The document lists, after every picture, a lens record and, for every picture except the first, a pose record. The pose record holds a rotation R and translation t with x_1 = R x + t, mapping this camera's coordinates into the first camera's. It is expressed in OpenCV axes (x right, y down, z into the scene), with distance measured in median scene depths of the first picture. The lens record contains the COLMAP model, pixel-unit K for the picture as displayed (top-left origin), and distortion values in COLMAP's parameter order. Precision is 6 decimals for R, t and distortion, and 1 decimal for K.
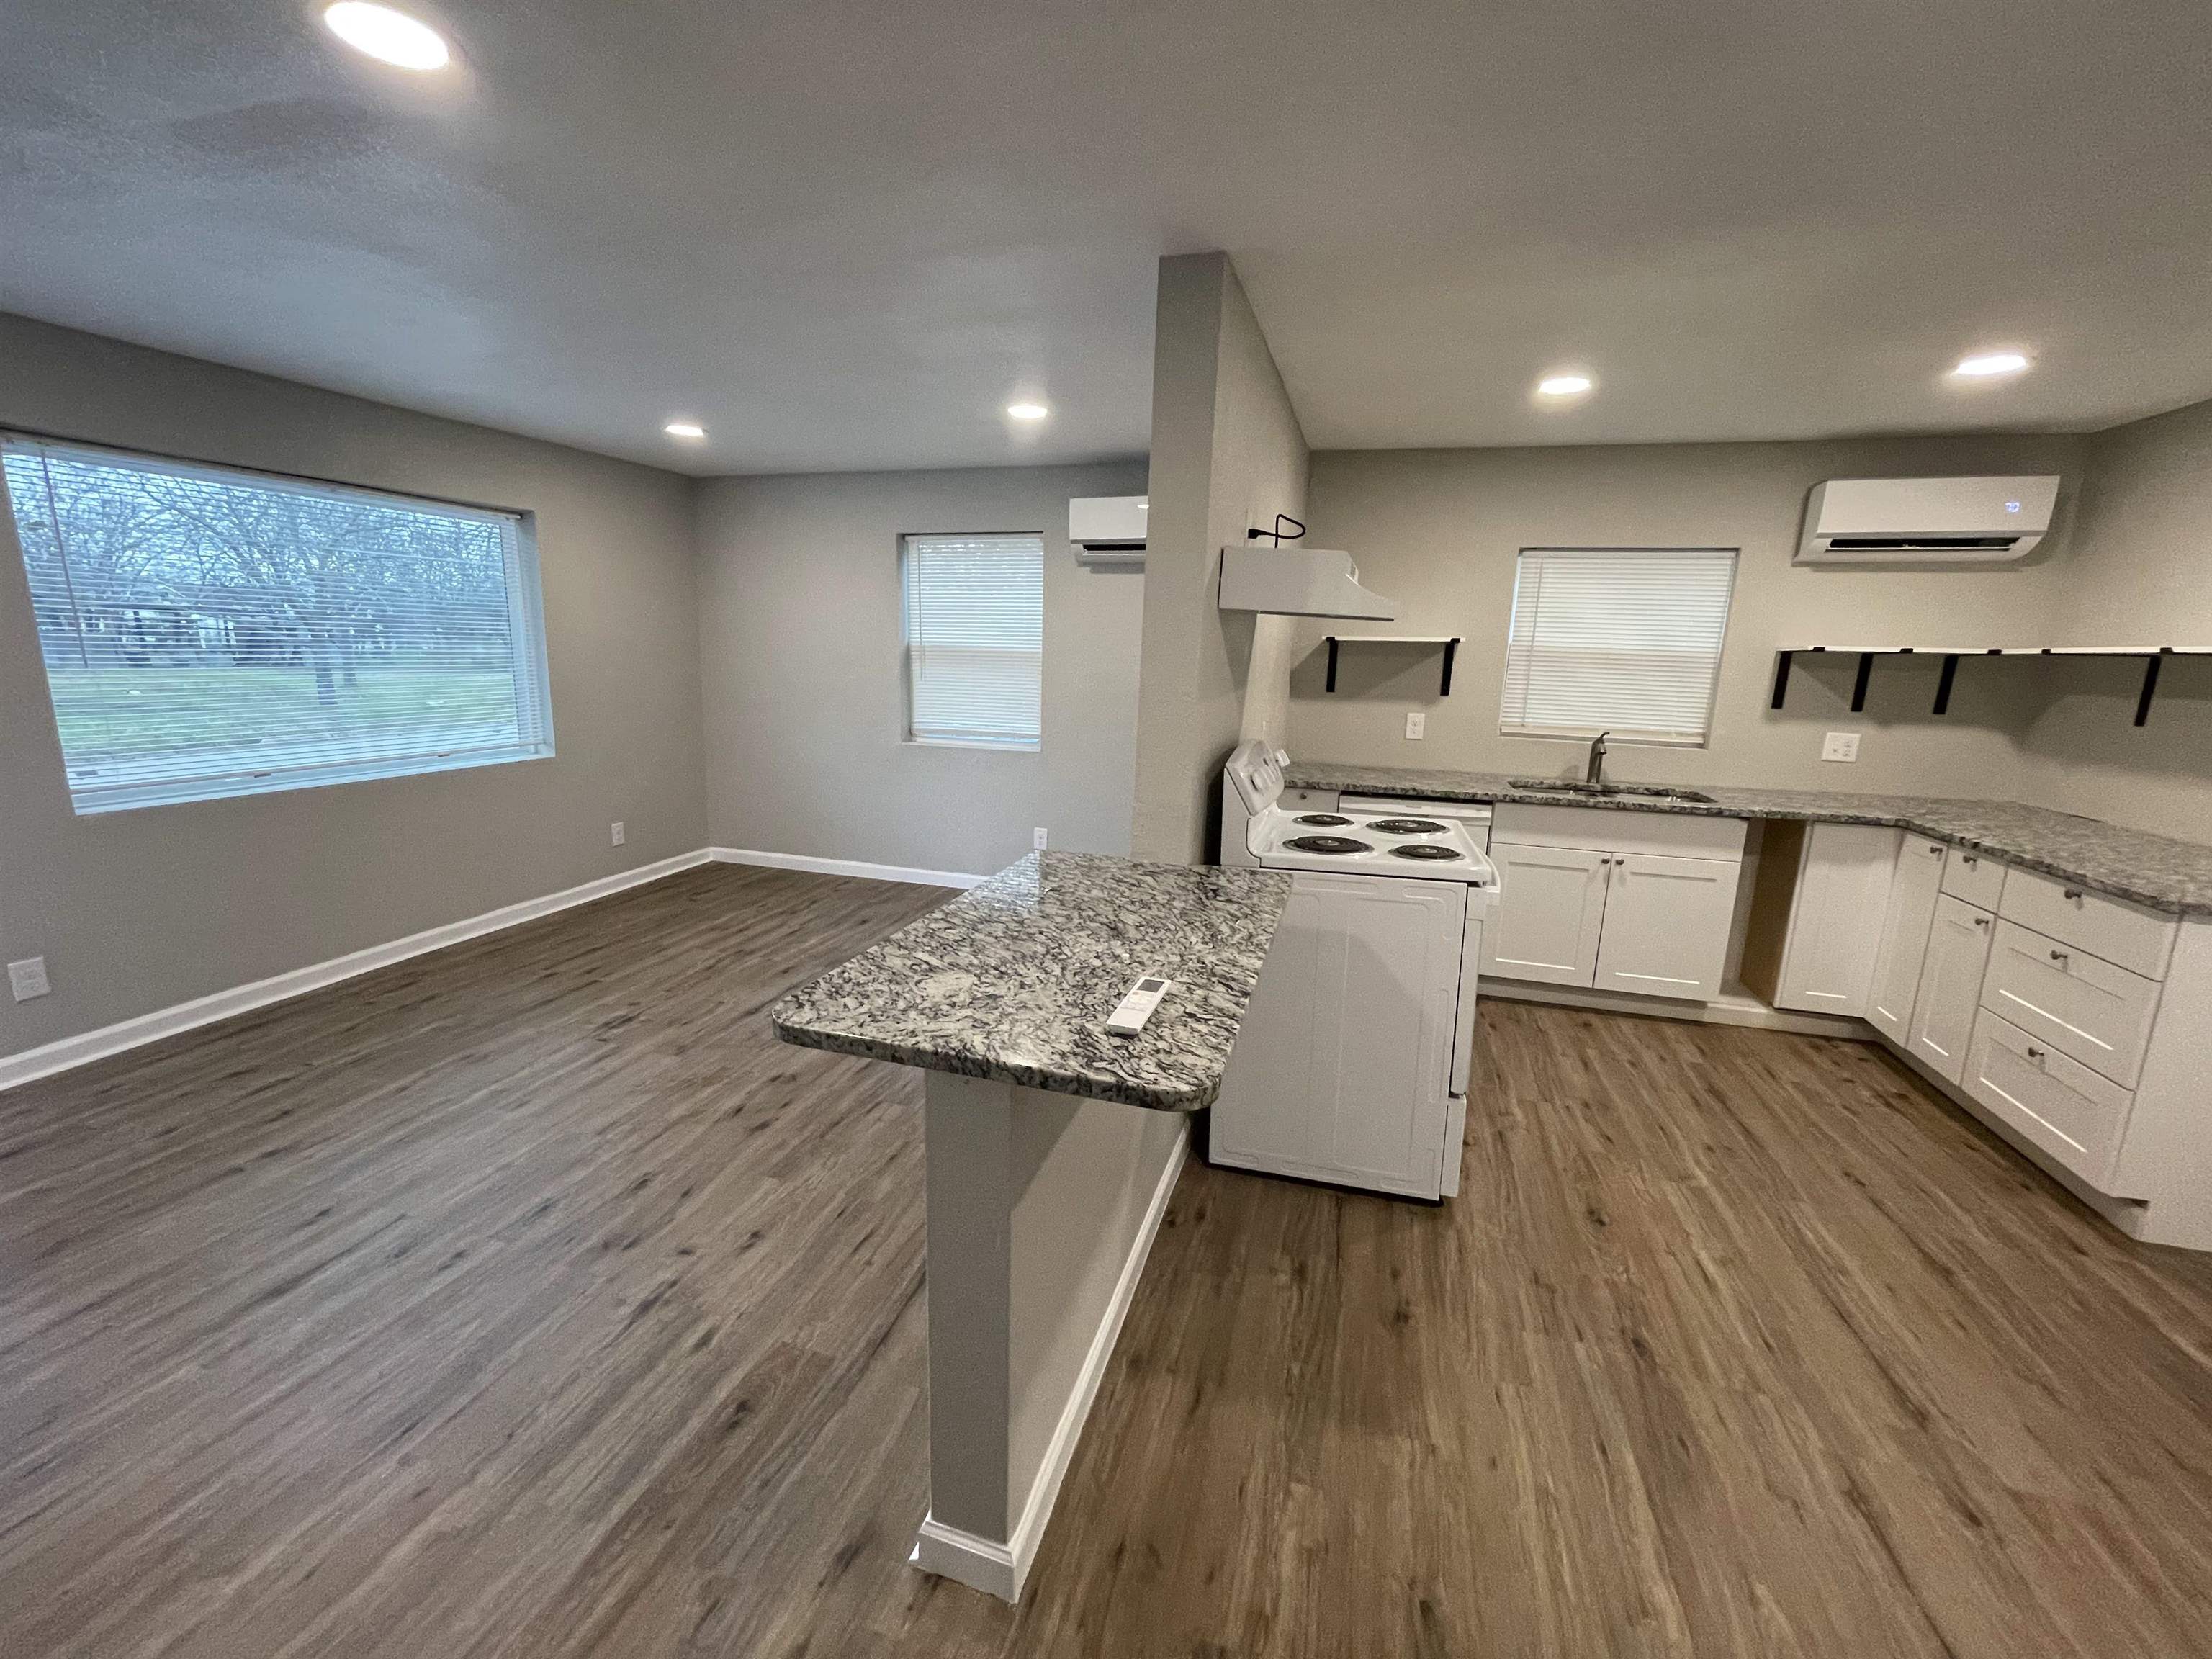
lens RADIAL K [[899.4, 0, 1097.0], [0, 899.4, 837.1], [0, 0, 1]] dist [-0.005993, 0.002485]
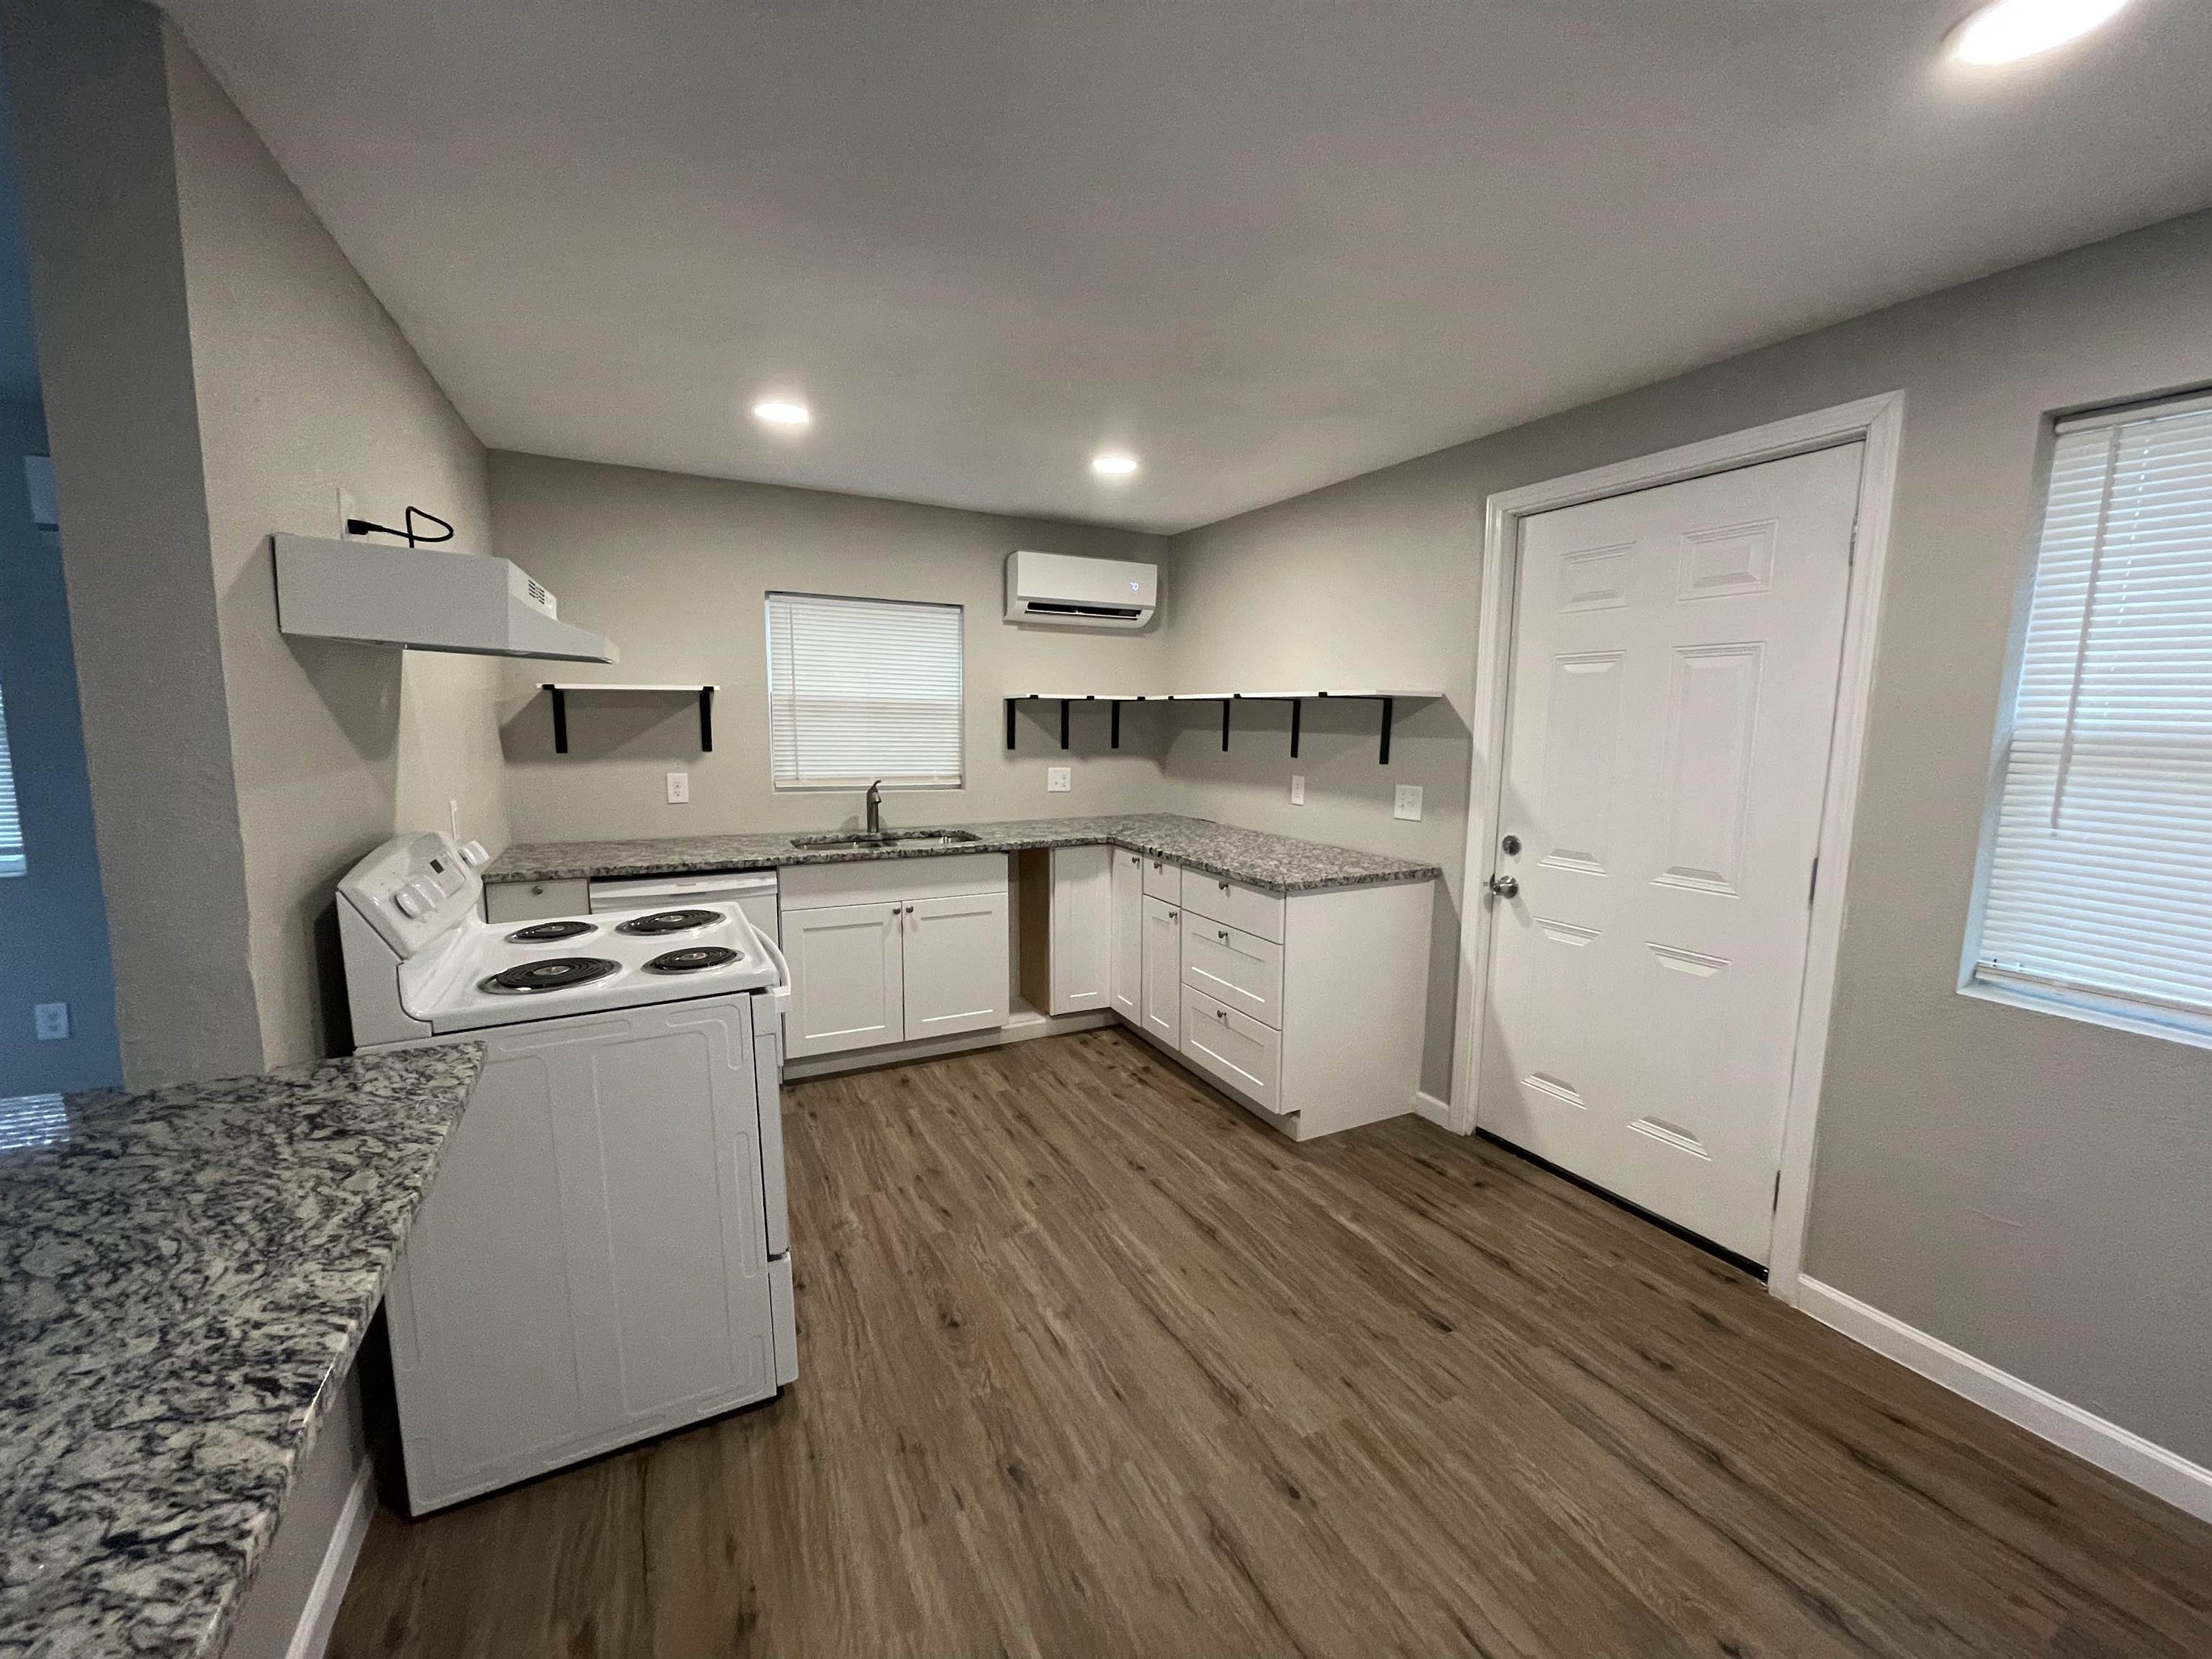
lens RADIAL K [[899.4, 0, 1097.0], [0, 899.4, 837.1], [0, 0, 1]] dist [-0.005993, 0.002485]
pose [[0.727766, -0.110074, 0.676935, 0.090142], [0.146180, 0.989251, 0.003702, -0.032906], [-0.670066, 0.096261, 0.736034, 0.159214]]
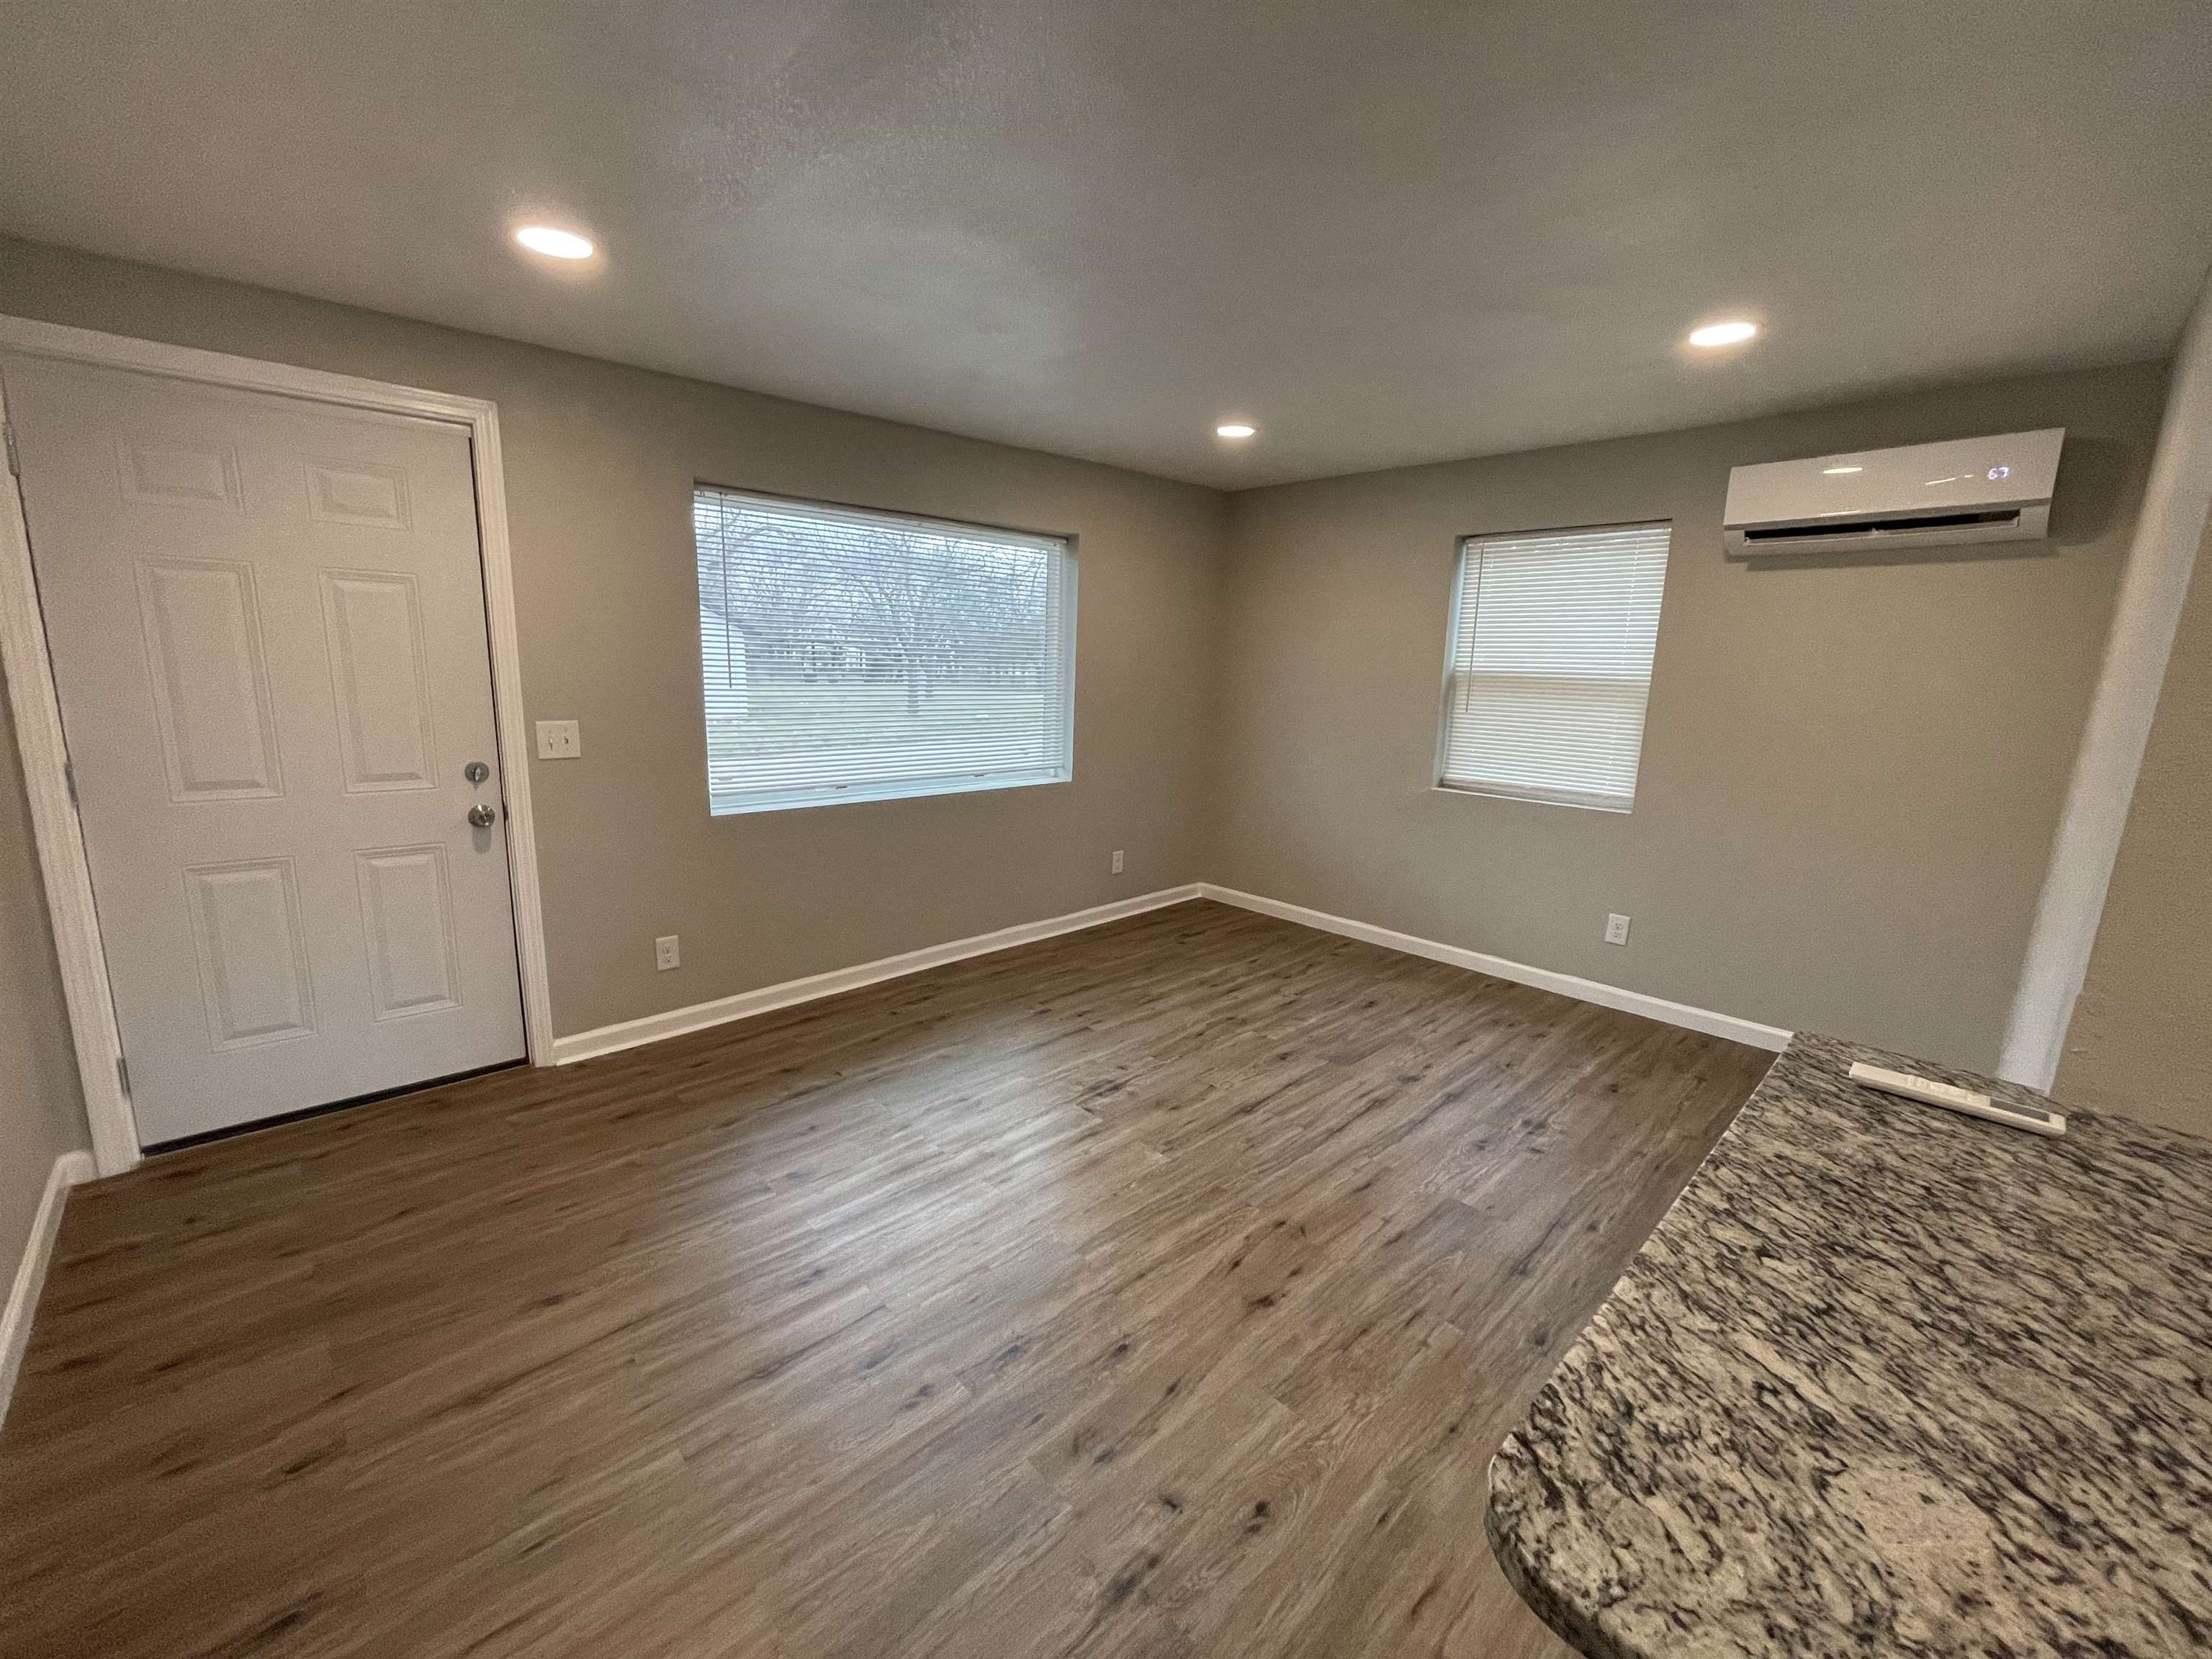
lens RADIAL K [[899.4, 0, 1097.0], [0, 899.4, 837.1], [0, 0, 1]] dist [-0.005993, 0.002485]
pose [[0.874502, 0.092032, -0.476210, -0.162435], [-0.104450, 0.994530, 0.000391, -0.051270], [0.473641, 0.049398, 0.879332, 0.232536]]
